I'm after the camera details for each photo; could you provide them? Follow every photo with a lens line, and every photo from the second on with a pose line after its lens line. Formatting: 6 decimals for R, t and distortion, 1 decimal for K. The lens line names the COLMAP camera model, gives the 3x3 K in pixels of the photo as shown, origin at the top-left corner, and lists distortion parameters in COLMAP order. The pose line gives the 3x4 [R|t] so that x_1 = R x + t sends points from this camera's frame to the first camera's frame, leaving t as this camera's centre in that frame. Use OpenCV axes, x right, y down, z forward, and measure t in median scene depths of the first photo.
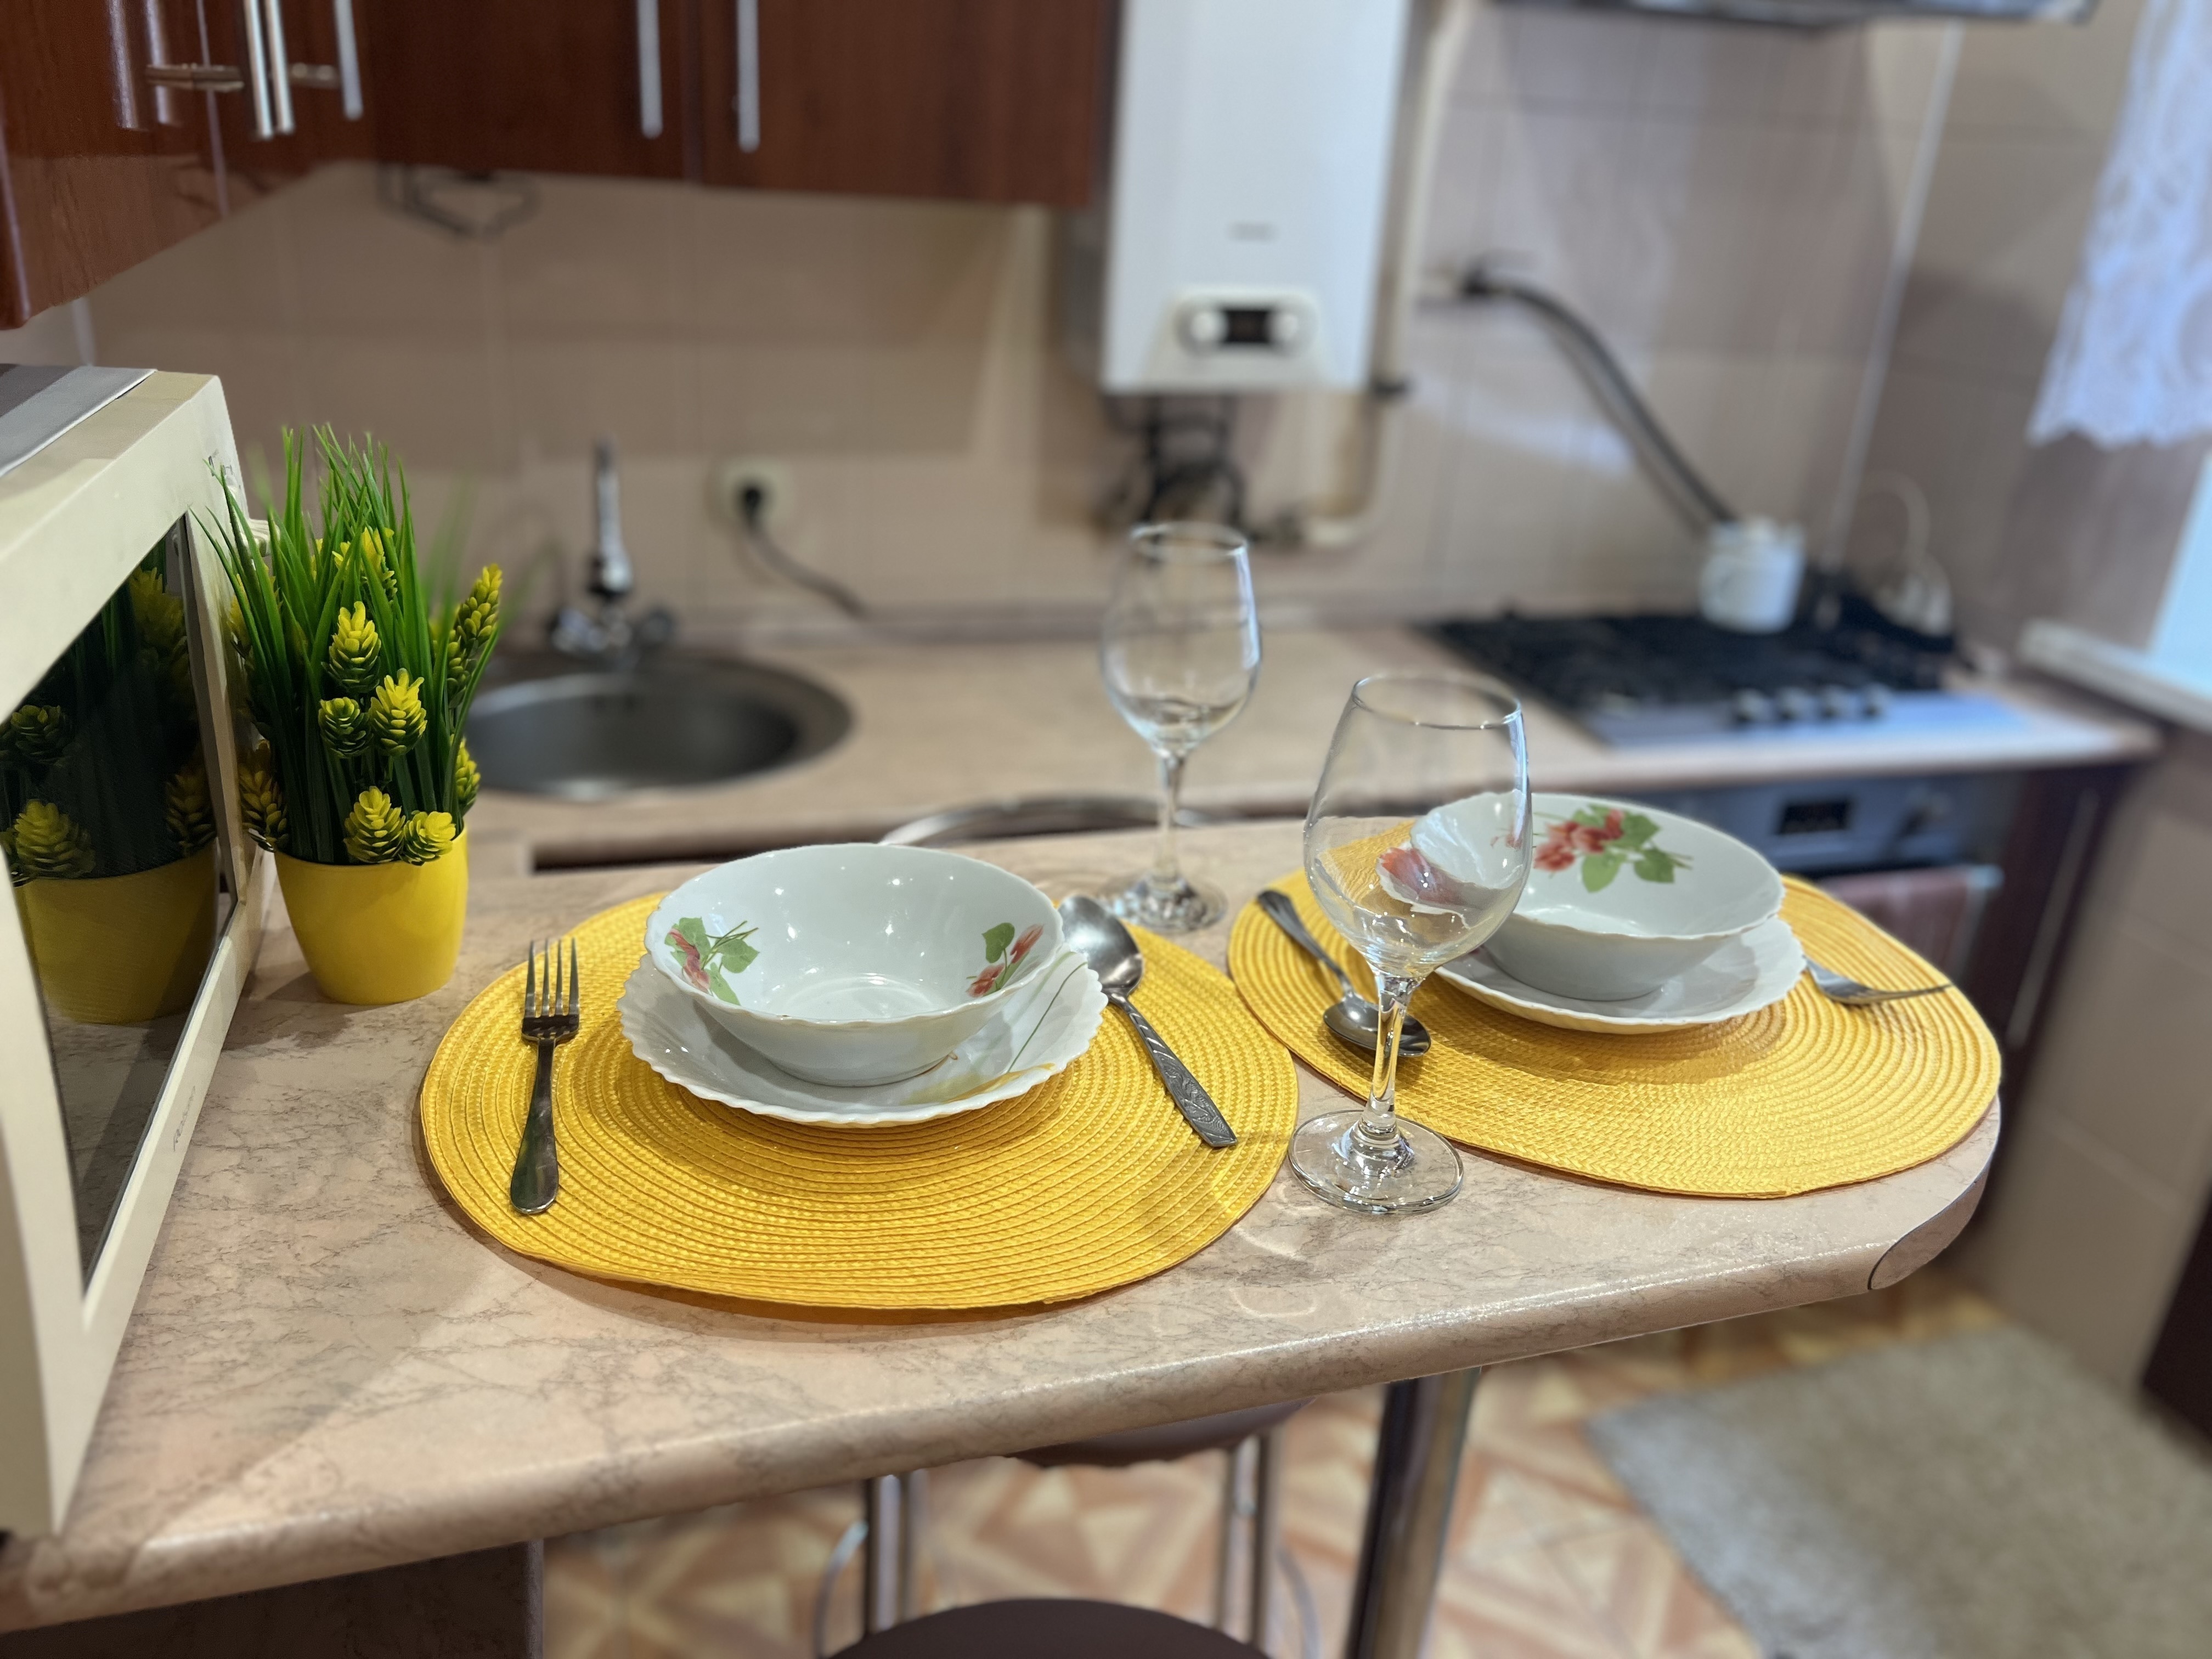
lens RADIAL K [[1668.1, 0, 1108.6], [0, 1668.1, 828.2], [0, 0, 1]] dist [0.043323, -0.052816]
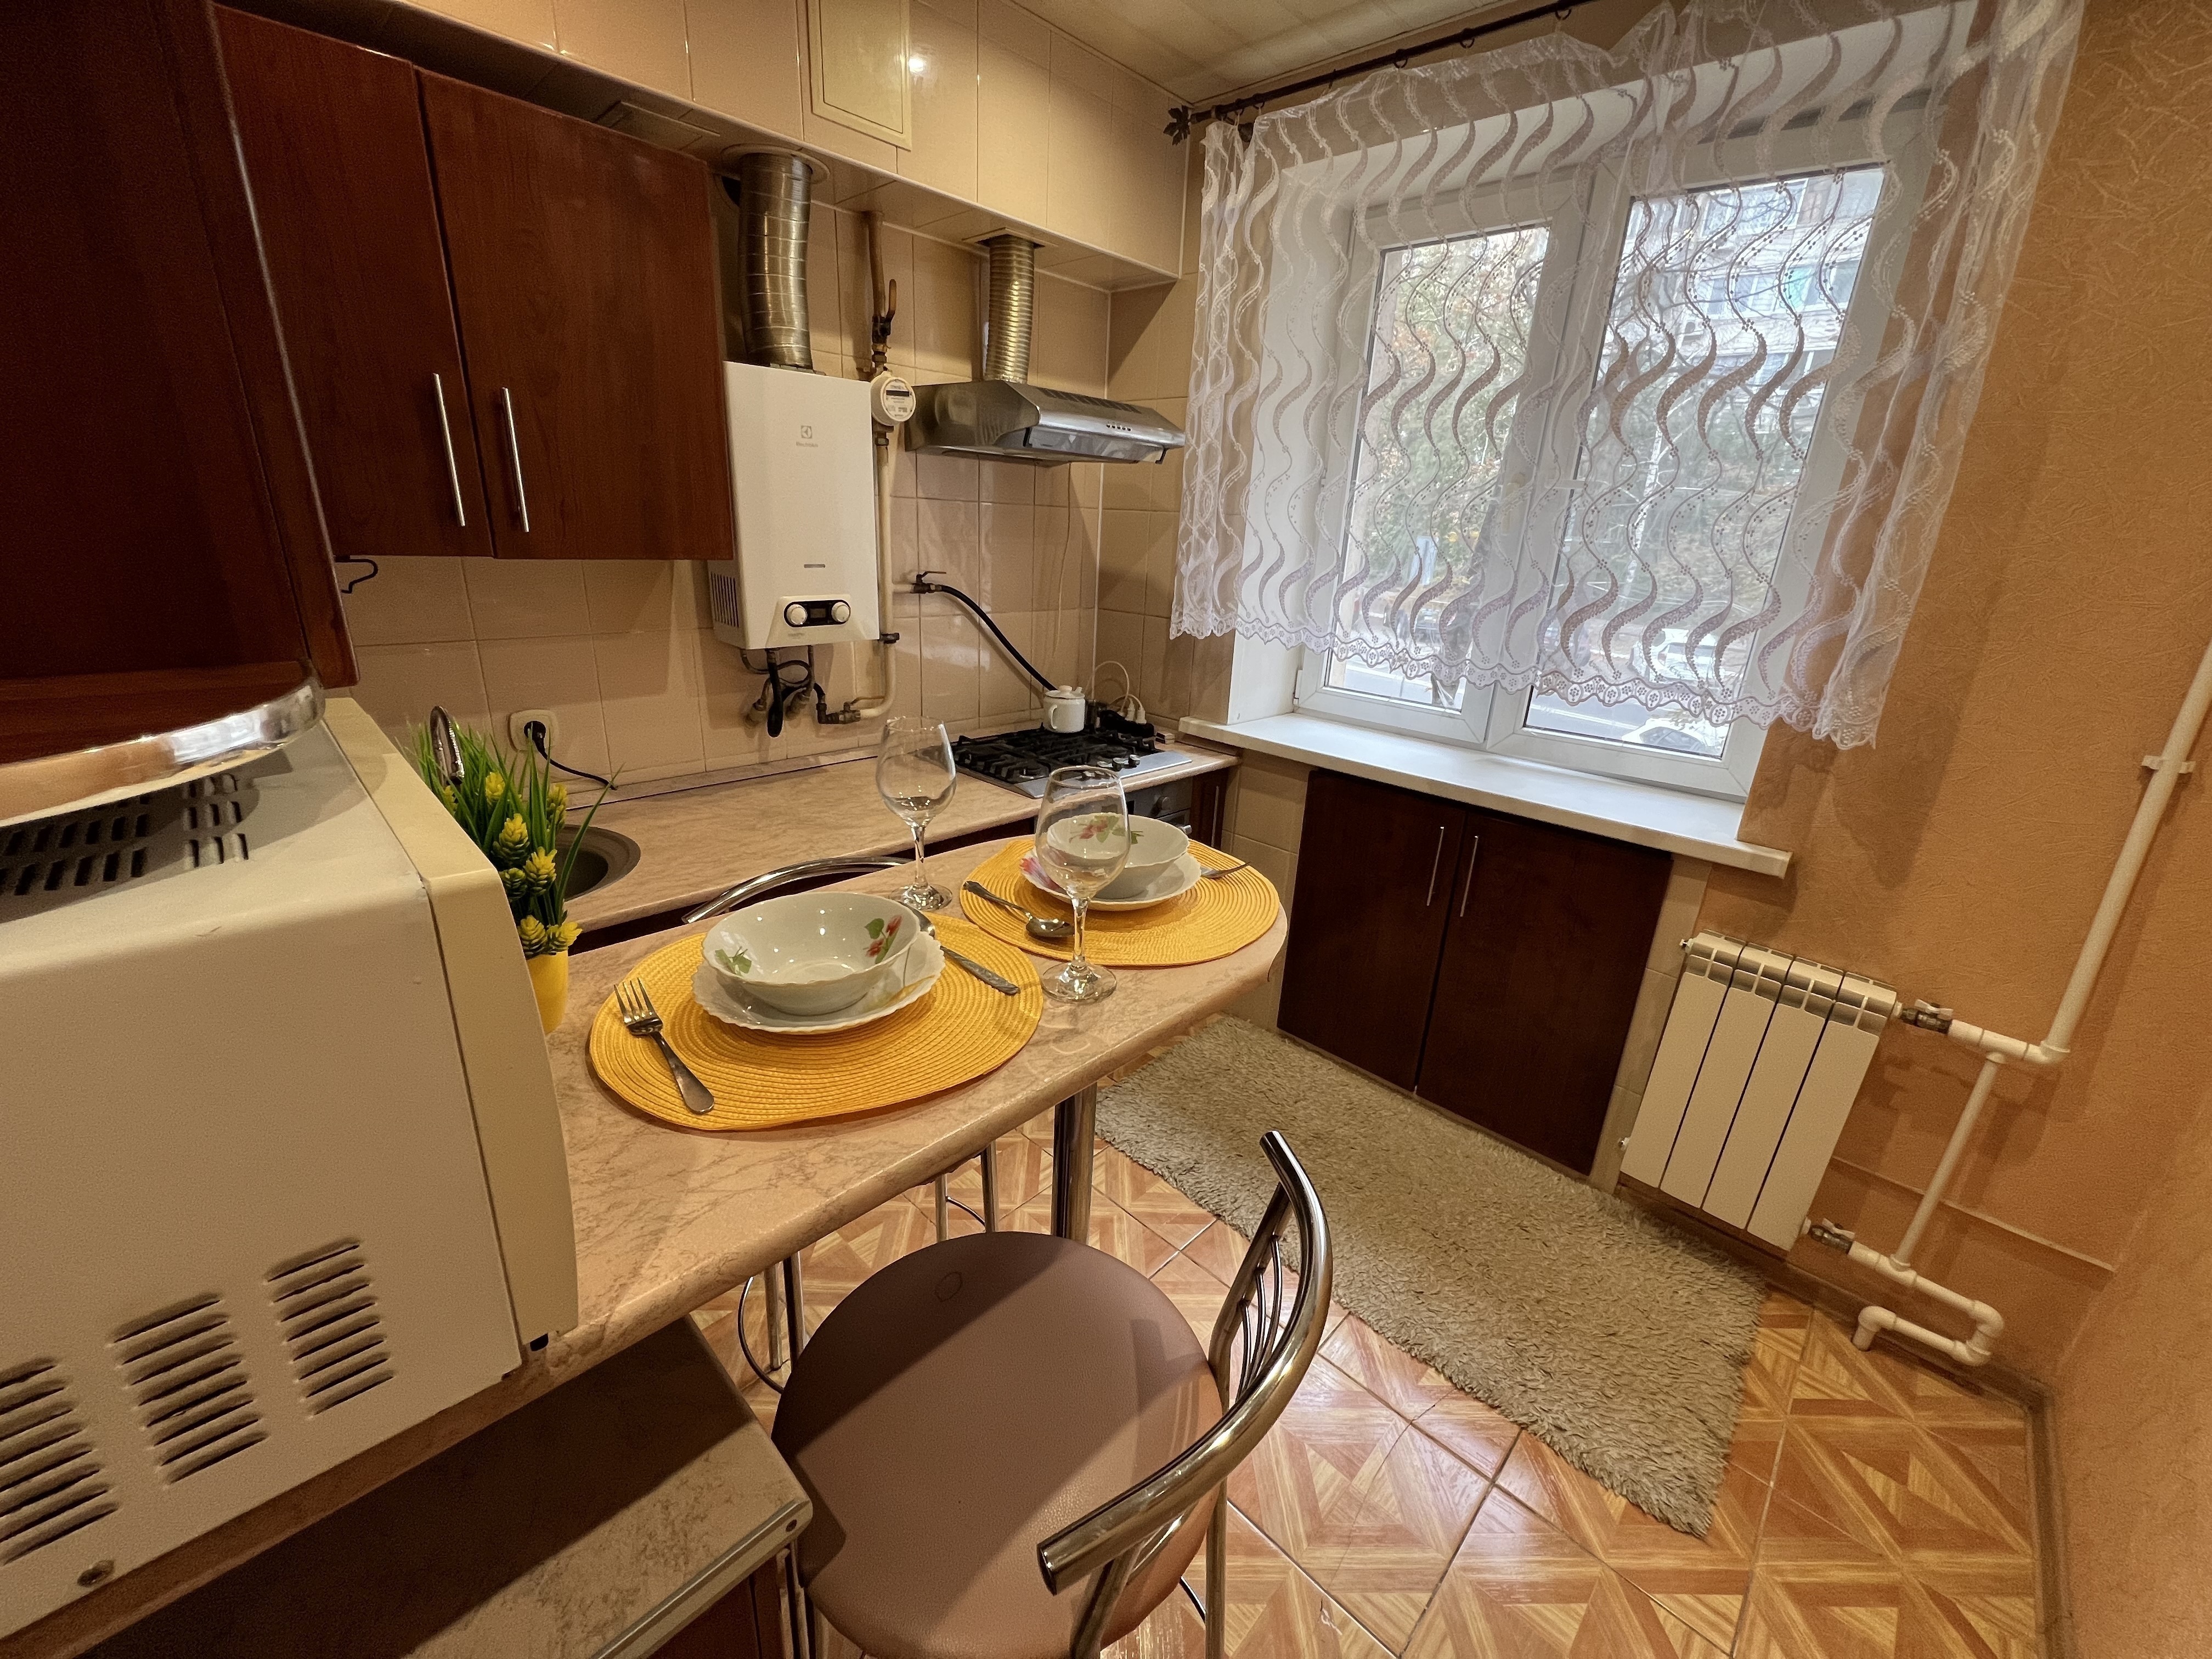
lens RADIAL K [[876.4, 0, 1108.8], [0, 876.4, 821.2], [0, 0, 1]] dist [-0.006009, -0.000687]
pose [[0.882800, -0.167934, 0.438705, -0.107588], [0.184483, 0.982823, 0.004988, -0.005386], [-0.432007, 0.076530, 0.898617, -0.039167]]
